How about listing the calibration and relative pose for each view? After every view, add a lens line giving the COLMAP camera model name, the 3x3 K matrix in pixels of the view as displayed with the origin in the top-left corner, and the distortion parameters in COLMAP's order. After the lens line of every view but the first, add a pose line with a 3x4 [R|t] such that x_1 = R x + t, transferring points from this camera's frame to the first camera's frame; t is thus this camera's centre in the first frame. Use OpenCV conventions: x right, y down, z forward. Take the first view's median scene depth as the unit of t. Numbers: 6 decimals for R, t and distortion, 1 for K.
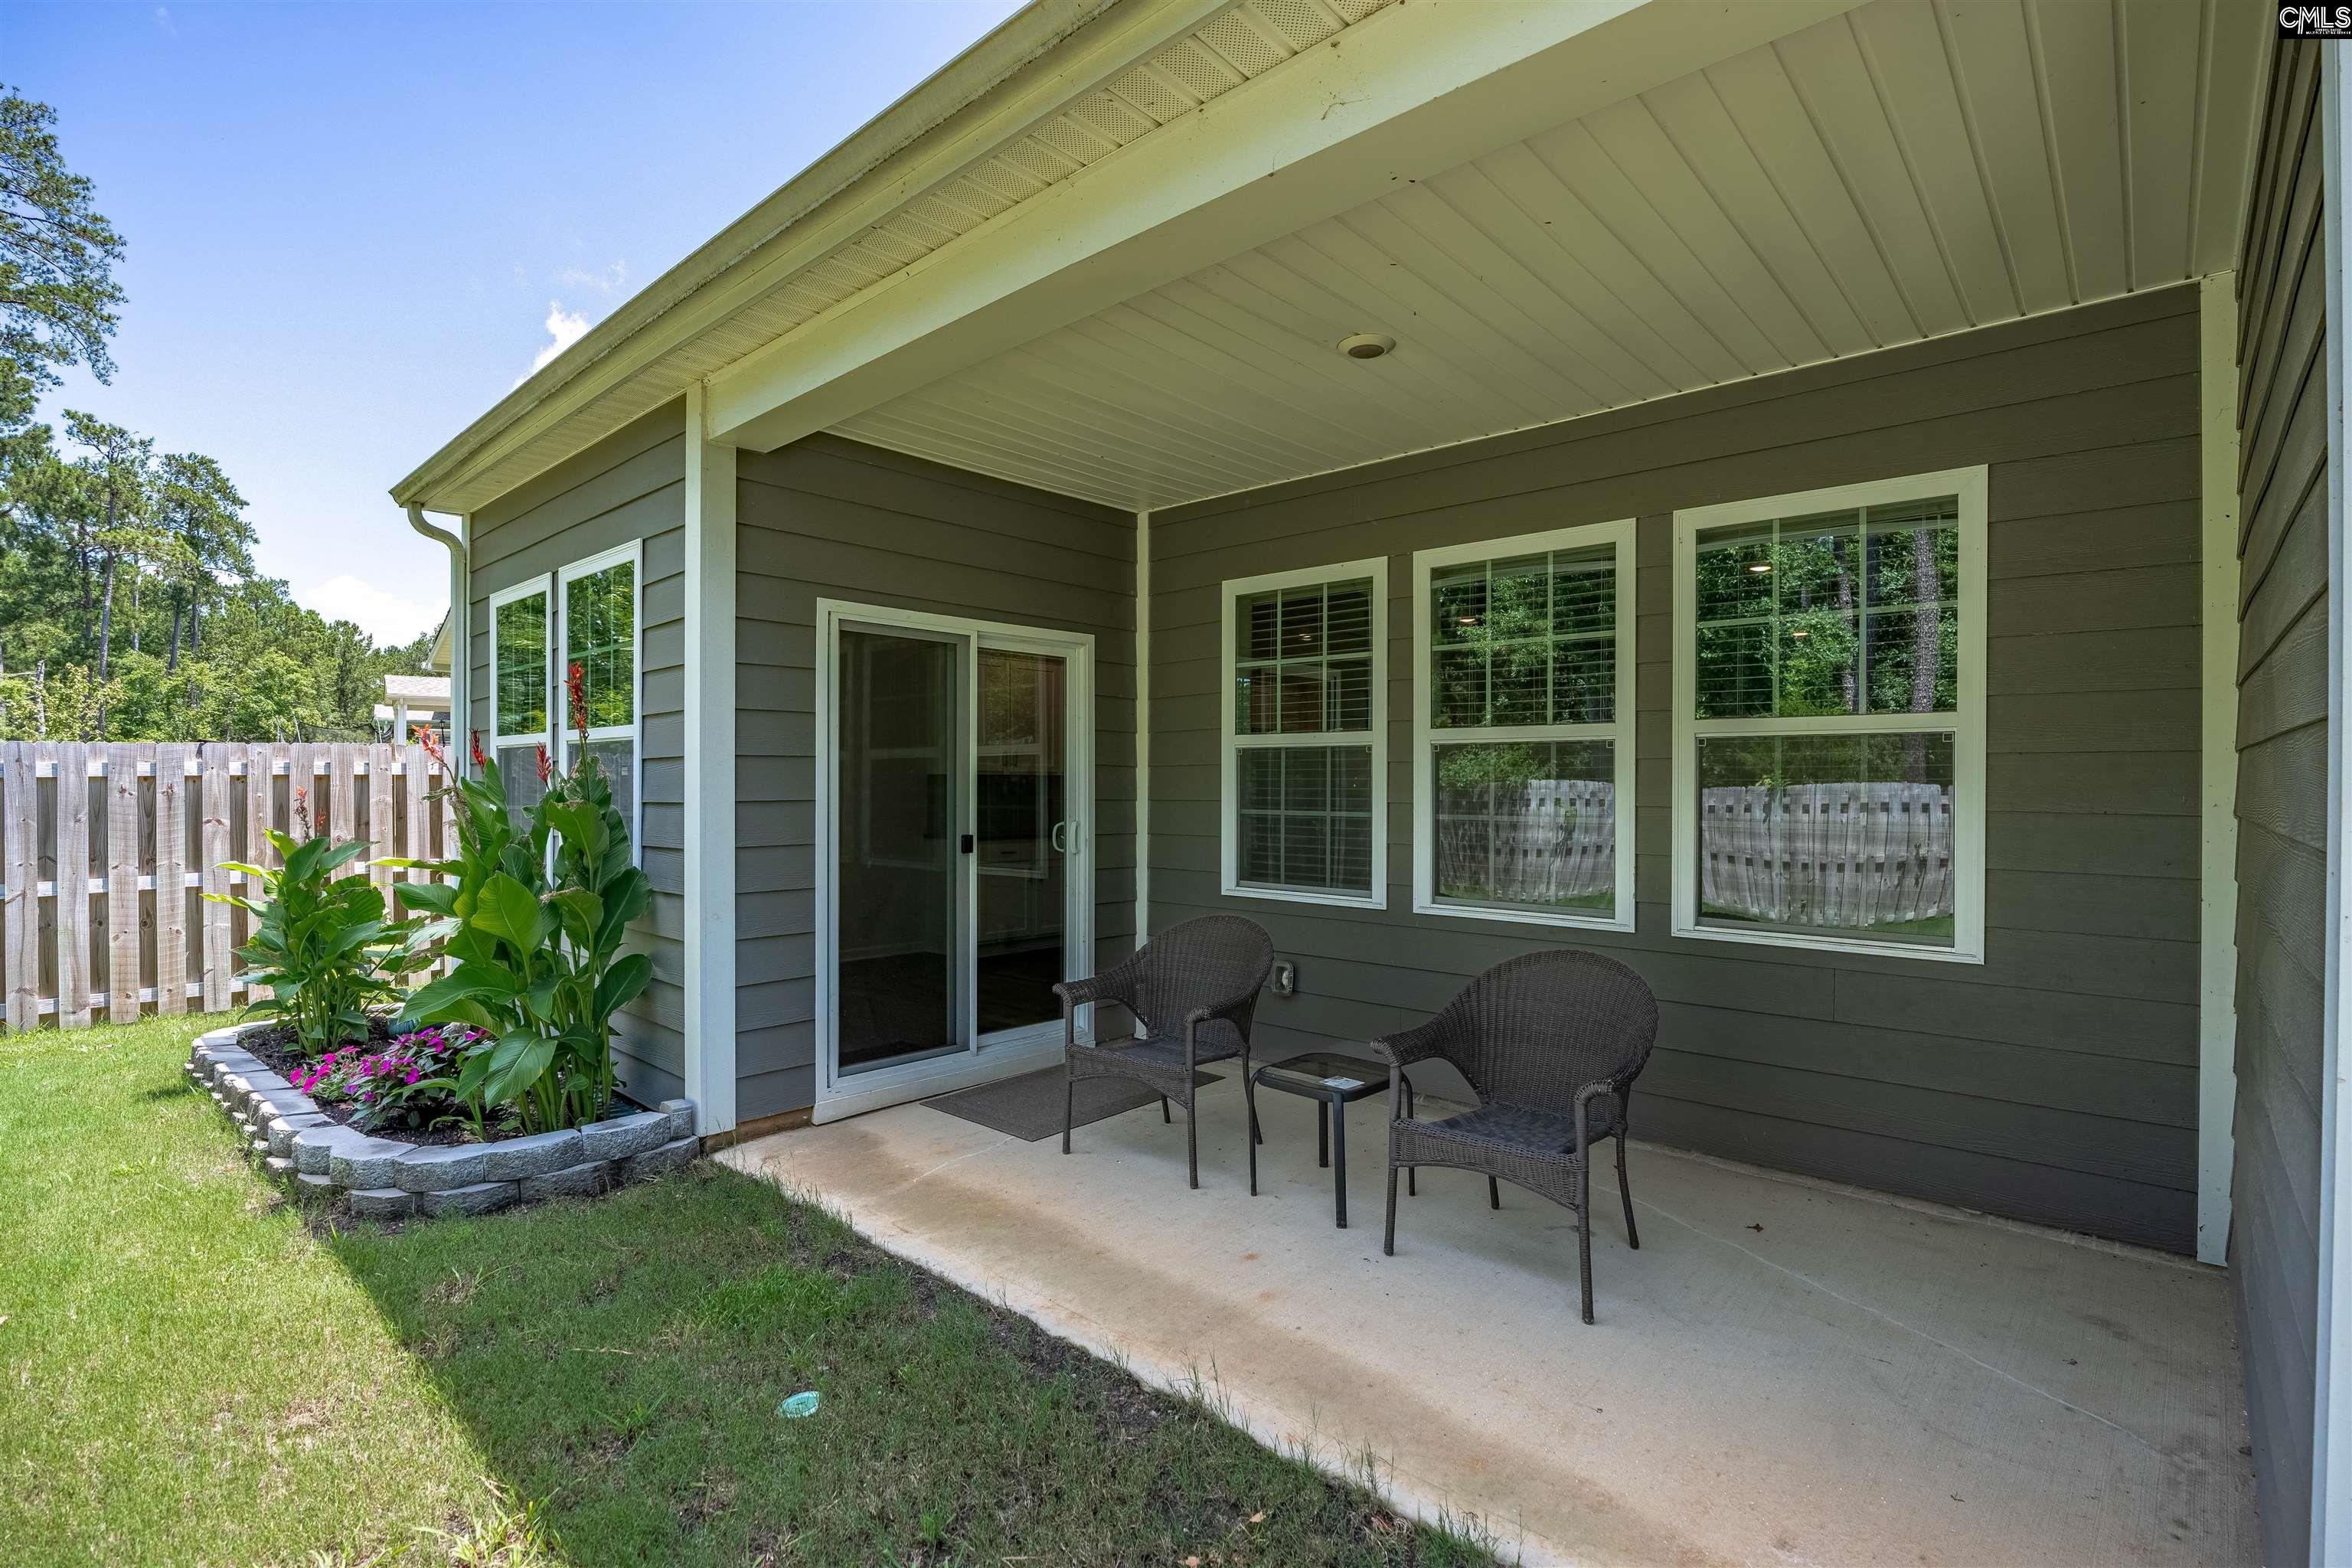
lens RADIAL K [[1101.6, 0, 1187.7], [0, 1101.6, 790.7], [0, 0, 1]] dist [-0.068130, 0.026830]
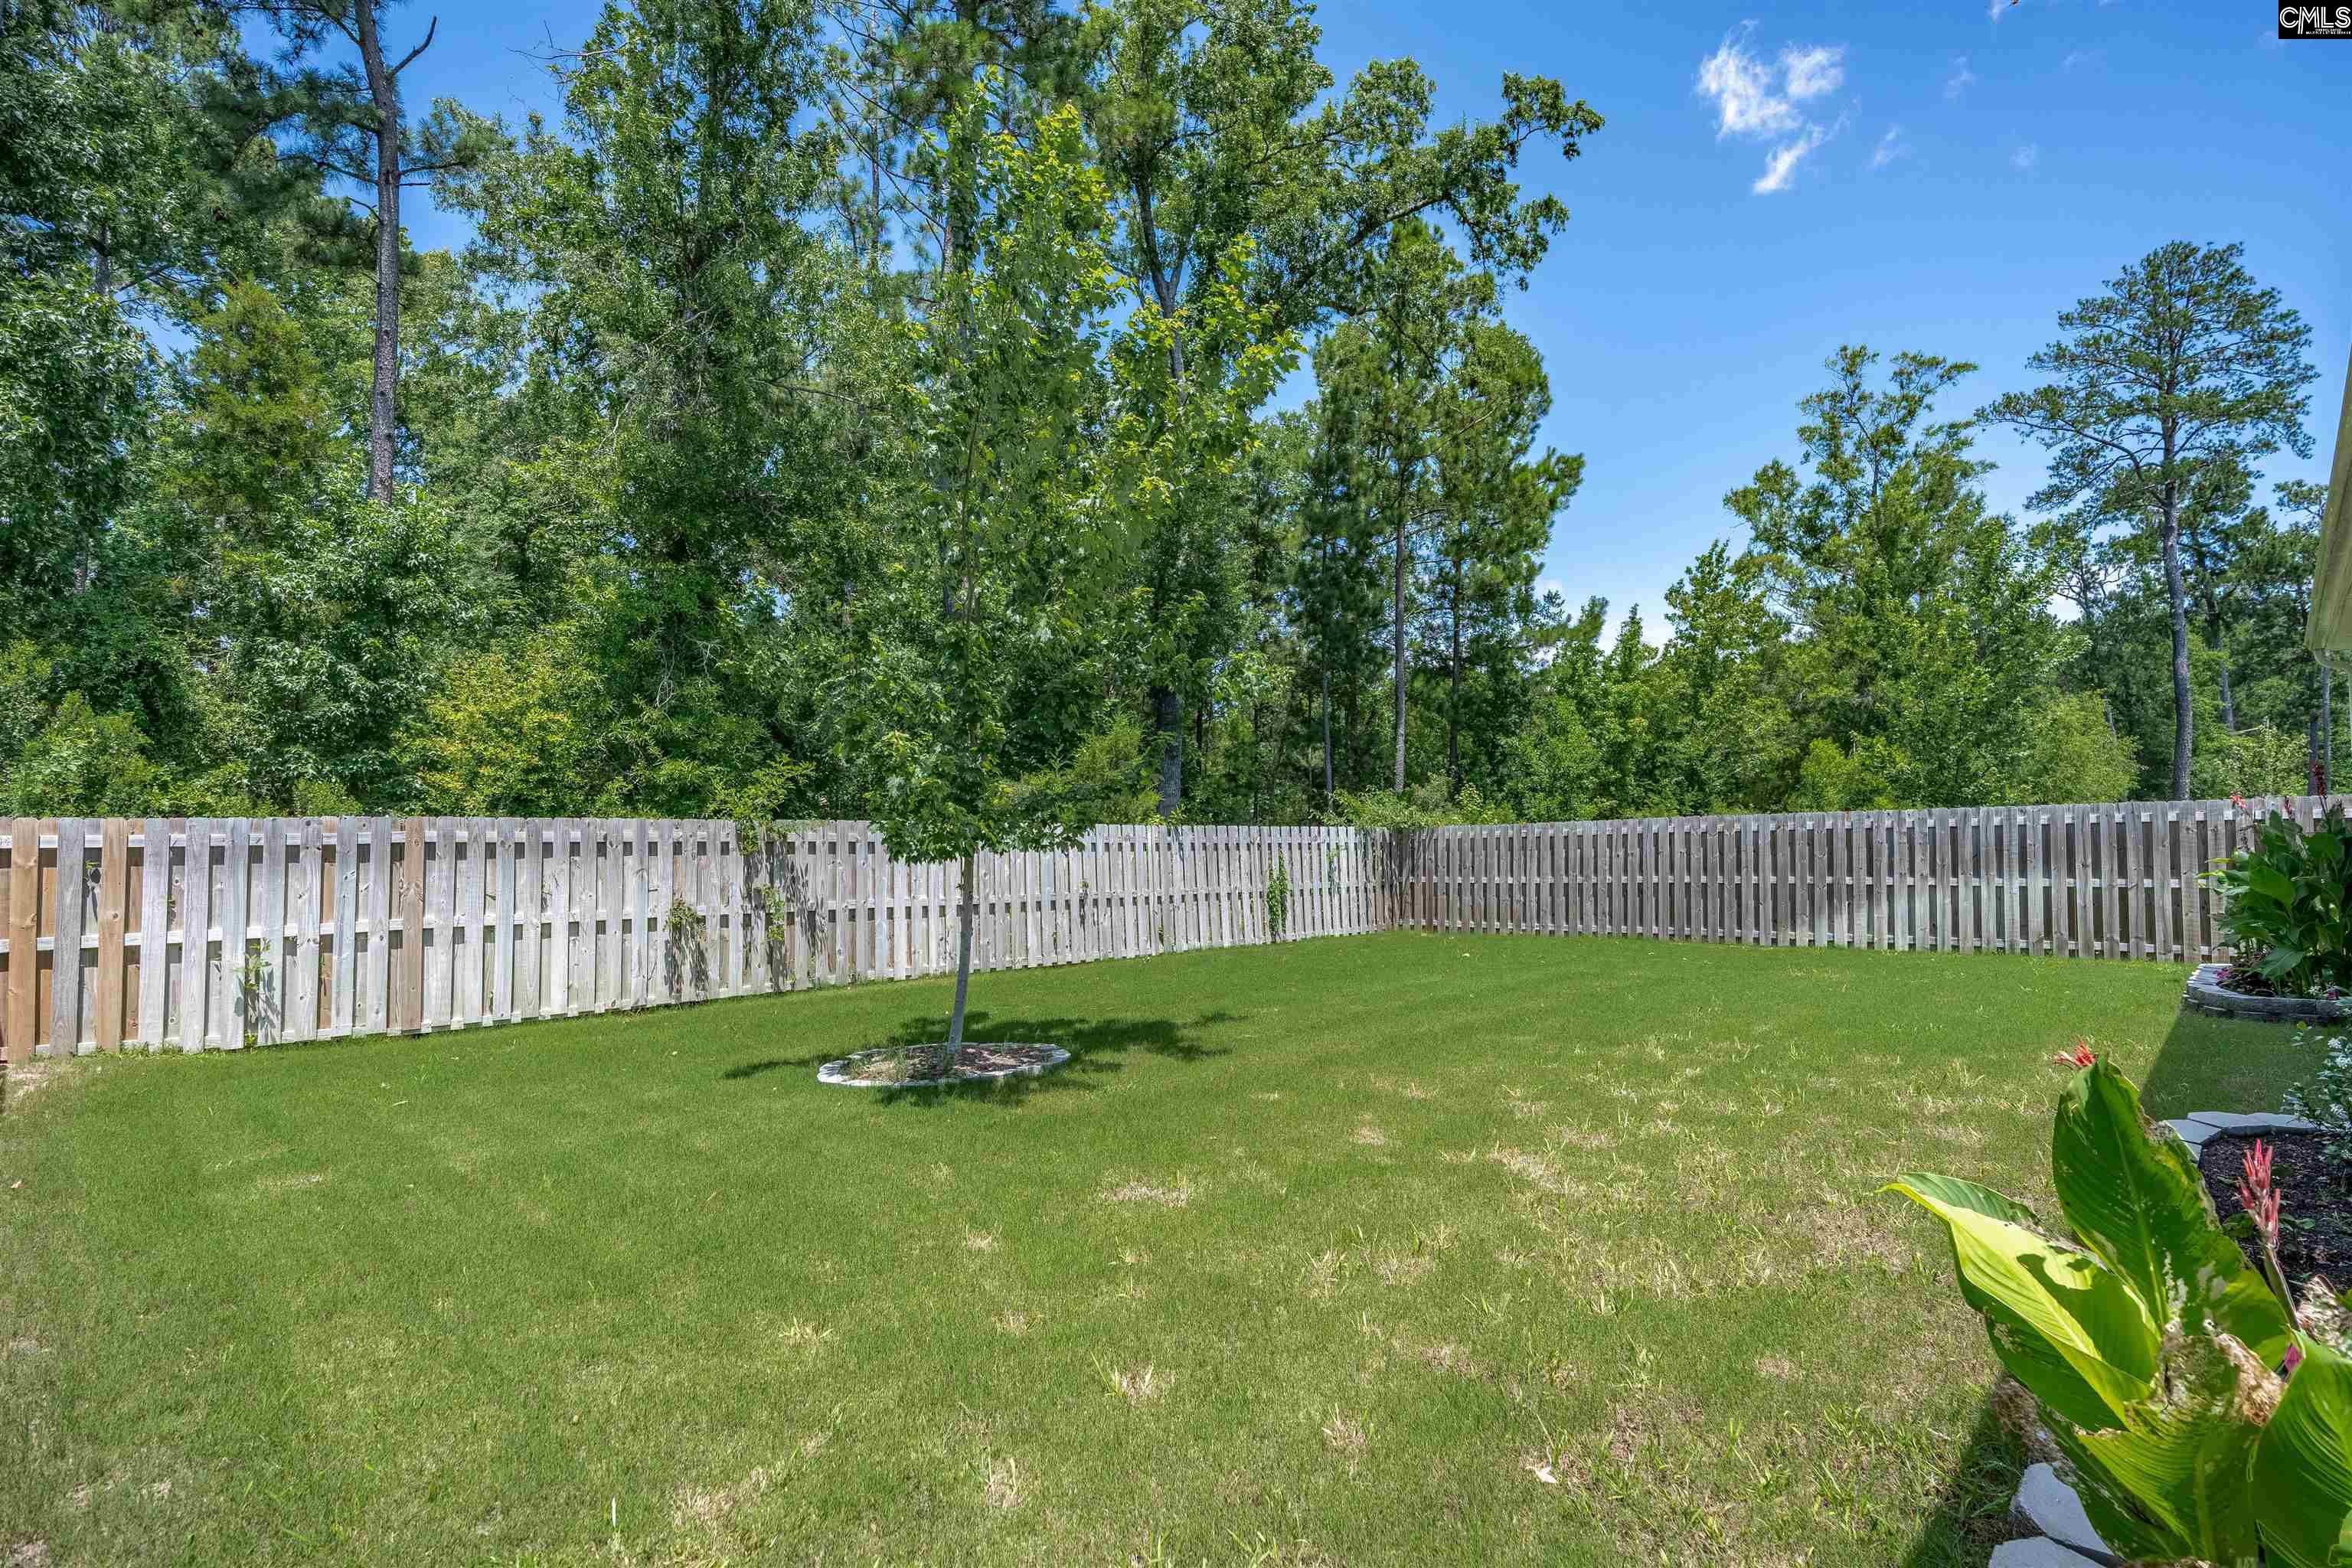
lens RADIAL K [[1101.7, 0, 1186.0], [0, 1101.7, 770.6], [0, 0, 1]] dist [-0.060112, 0.025063]
pose [[-0.064092, -0.055163, -0.996418, 0.814948], [-0.006131, 0.998474, -0.054883, 0.009659], [0.997925, 0.002592, -0.064332, -0.507719]]
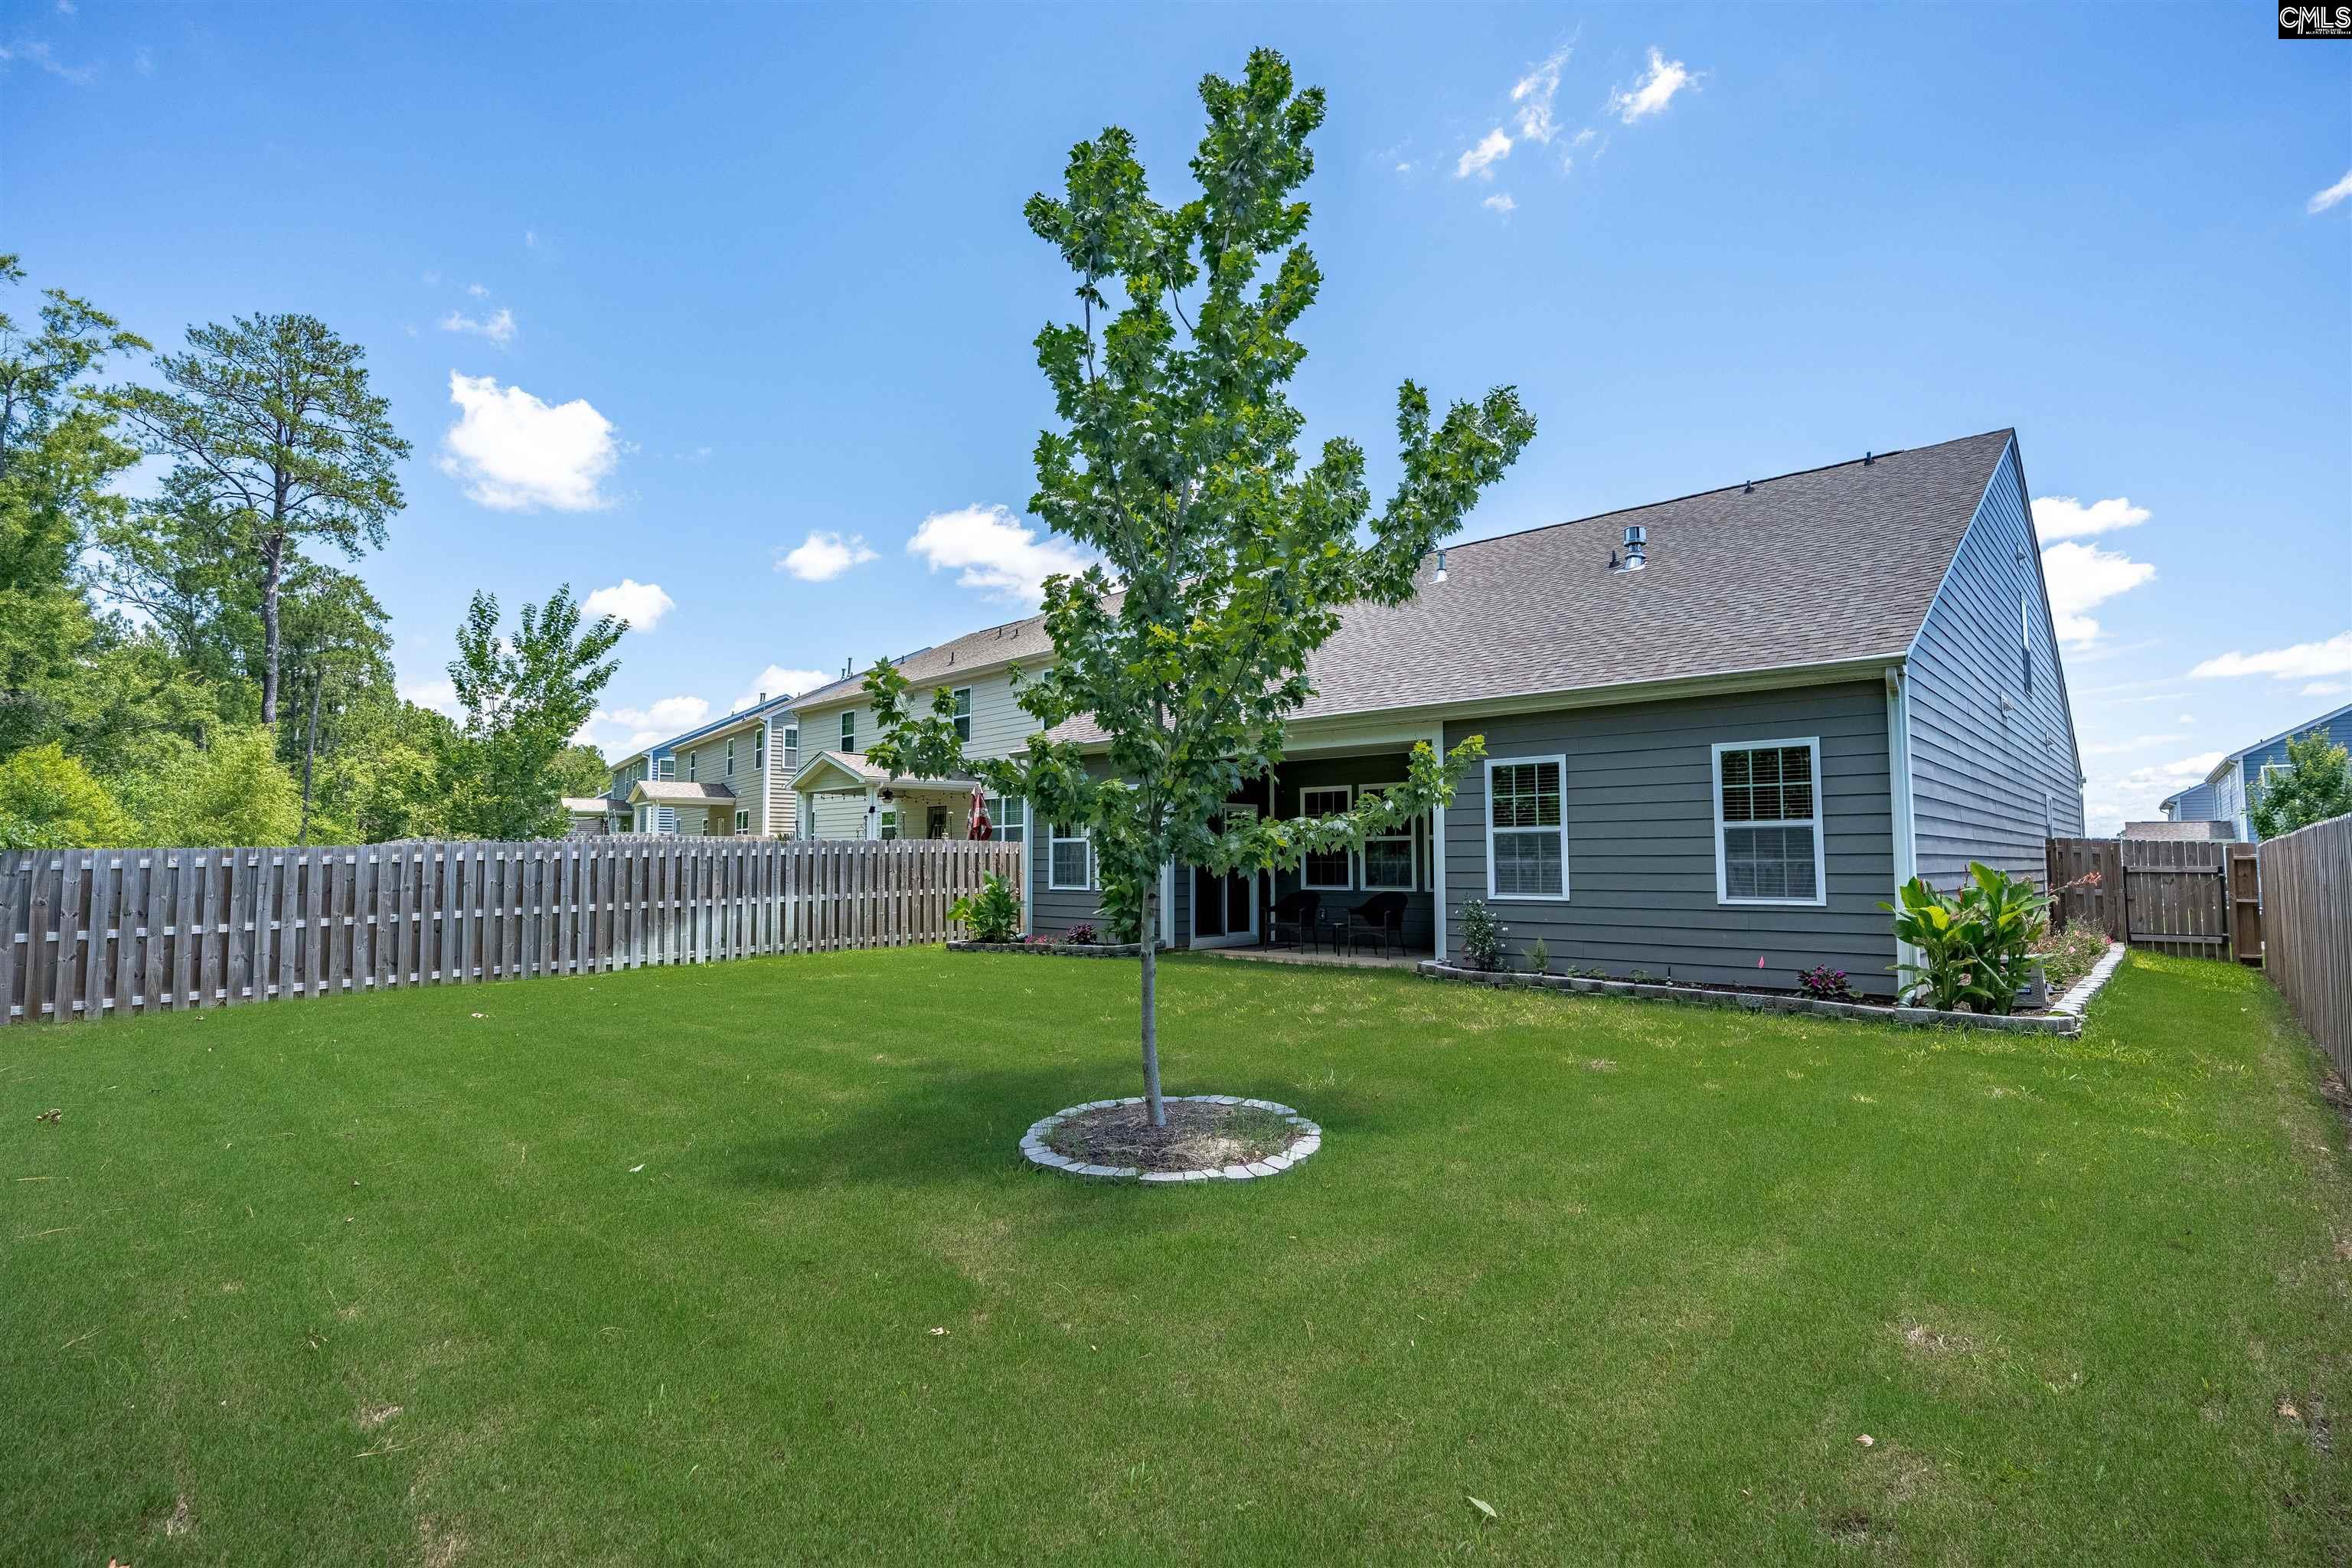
lens RADIAL K [[1076.8, 0, 1176.0], [0, 1076.8, 784.0], [0, 0, 1]] dist [-0.016126, -0.000067]
pose [[0.999335, -0.007769, -0.035639, -0.162459], [0.004874, 0.996734, -0.080605, 0.032322], [0.036149, 0.080378, 0.996109, -1.576063]]
